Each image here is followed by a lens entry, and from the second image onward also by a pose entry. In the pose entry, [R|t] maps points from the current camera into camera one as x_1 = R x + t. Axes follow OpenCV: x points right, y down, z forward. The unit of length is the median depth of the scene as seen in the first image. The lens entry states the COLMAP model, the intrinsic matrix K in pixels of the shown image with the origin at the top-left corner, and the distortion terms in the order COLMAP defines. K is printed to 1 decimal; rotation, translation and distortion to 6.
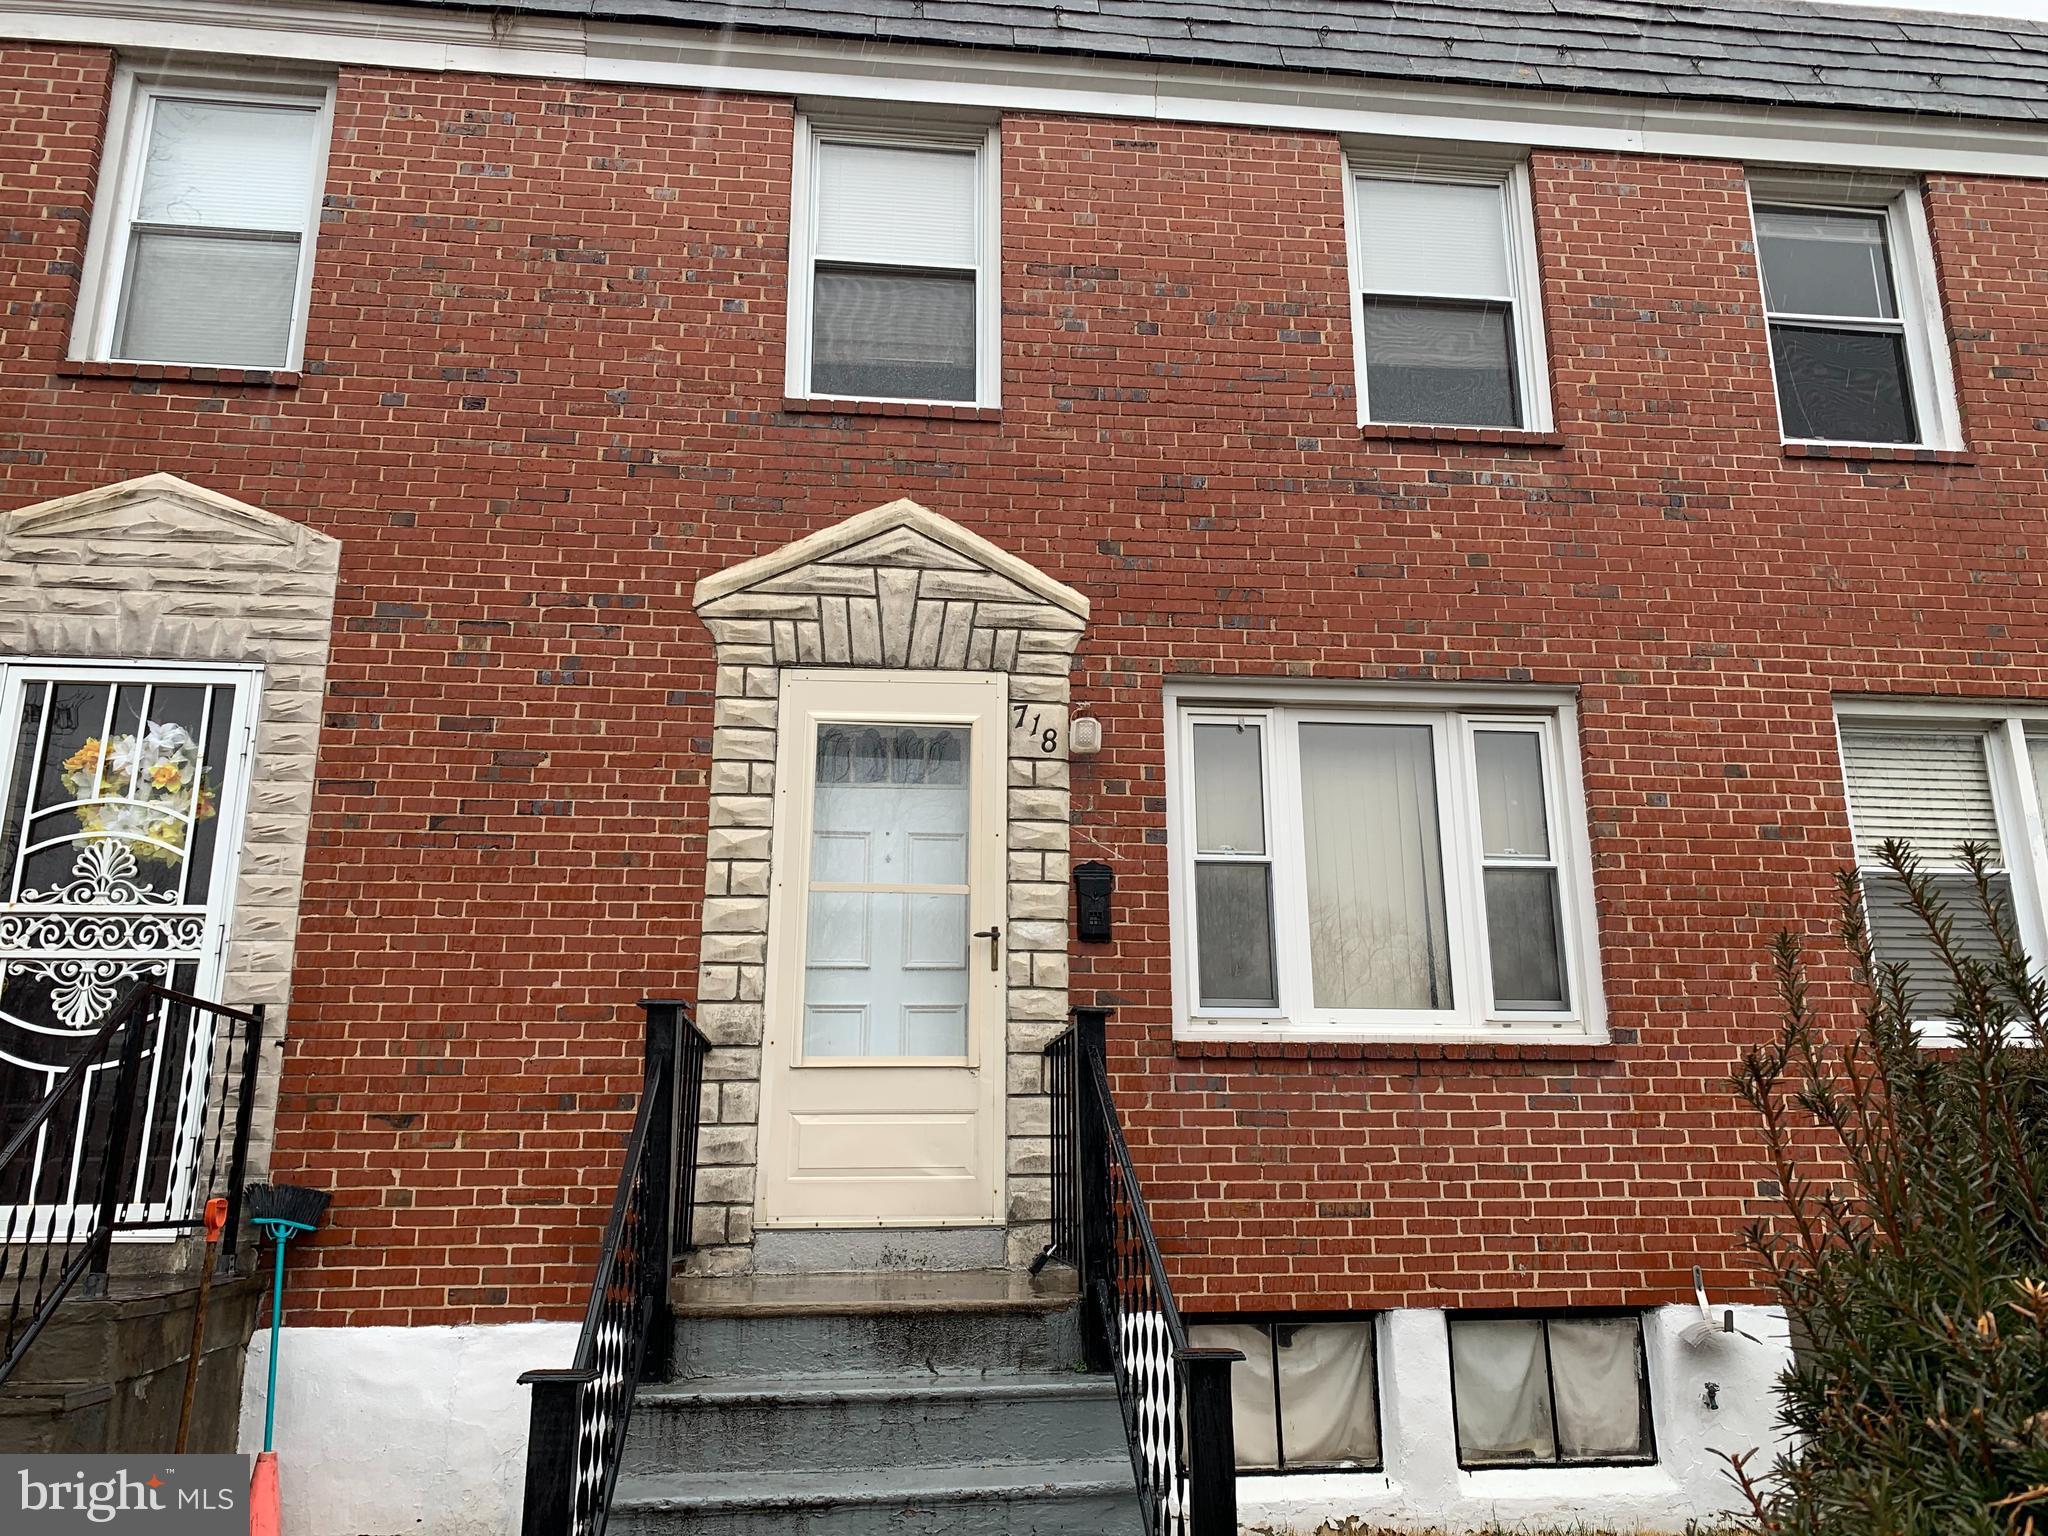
lens RADIAL K [[1576.8, 0, 1027.9], [0, 1576.8, 761.1], [0, 0, 1]] dist [0.053796, -0.059711]
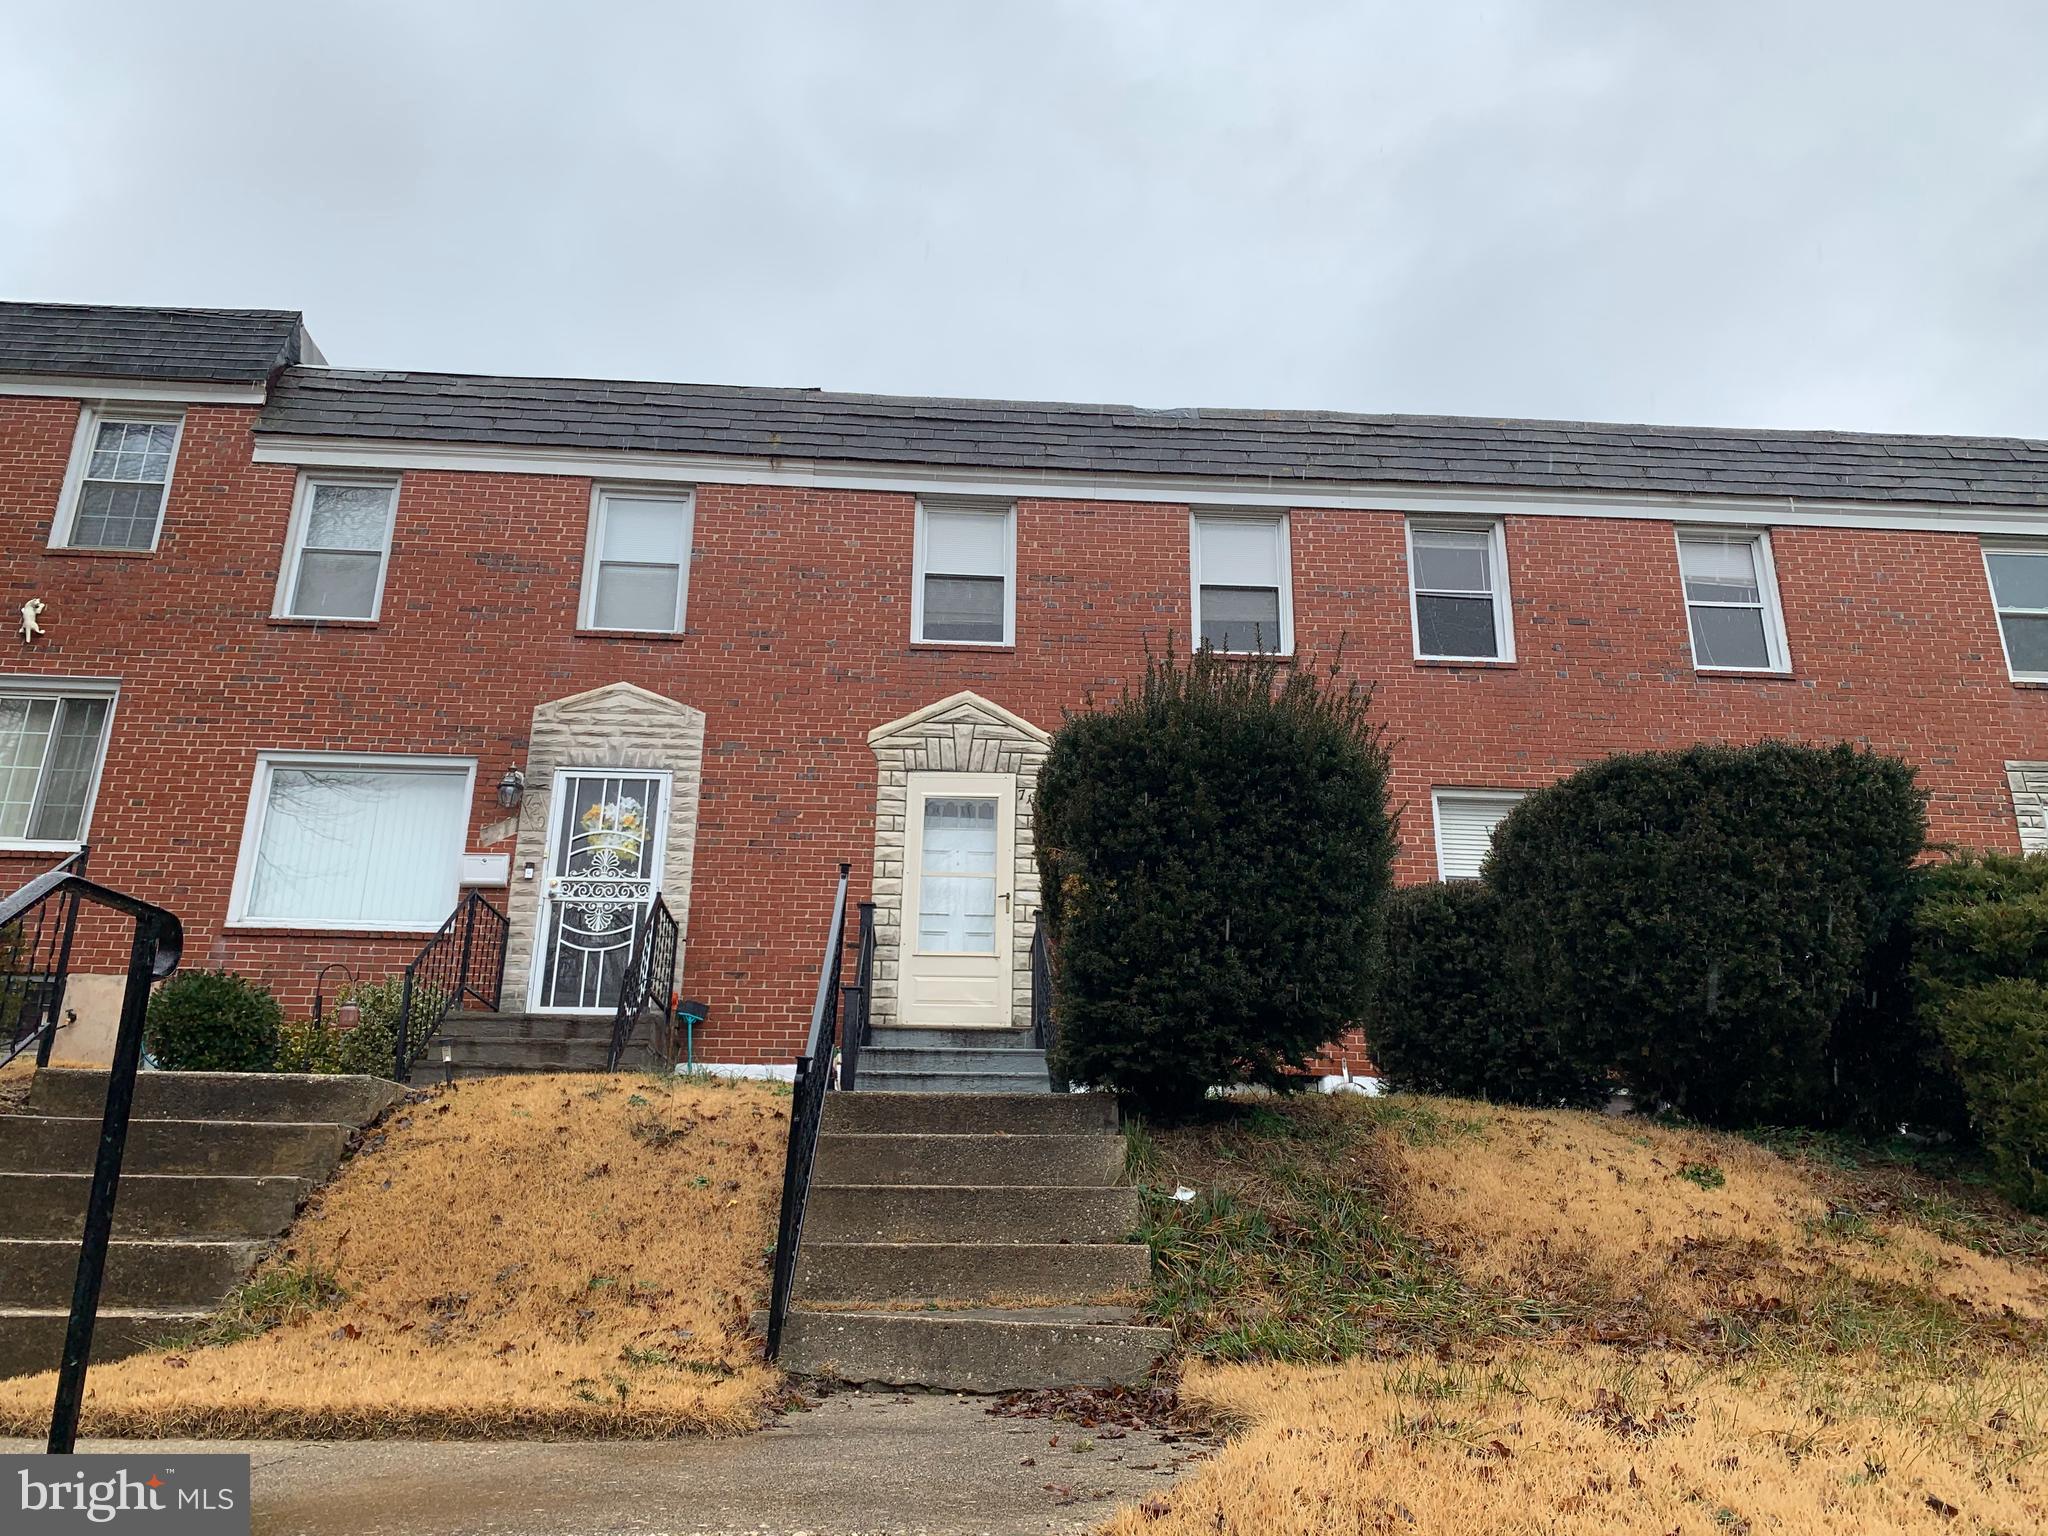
lens RADIAL K [[1576.8, 0, 1029.9], [0, 1576.8, 775.3], [0, 0, 1]] dist [0.053796, -0.059711]
pose [[0.998891, 0.000051, -0.047090, 0.105457], [-0.003222, 0.997730, -0.067264, 0.087046], [0.046979, 0.067341, 0.996623, -1.093730]]
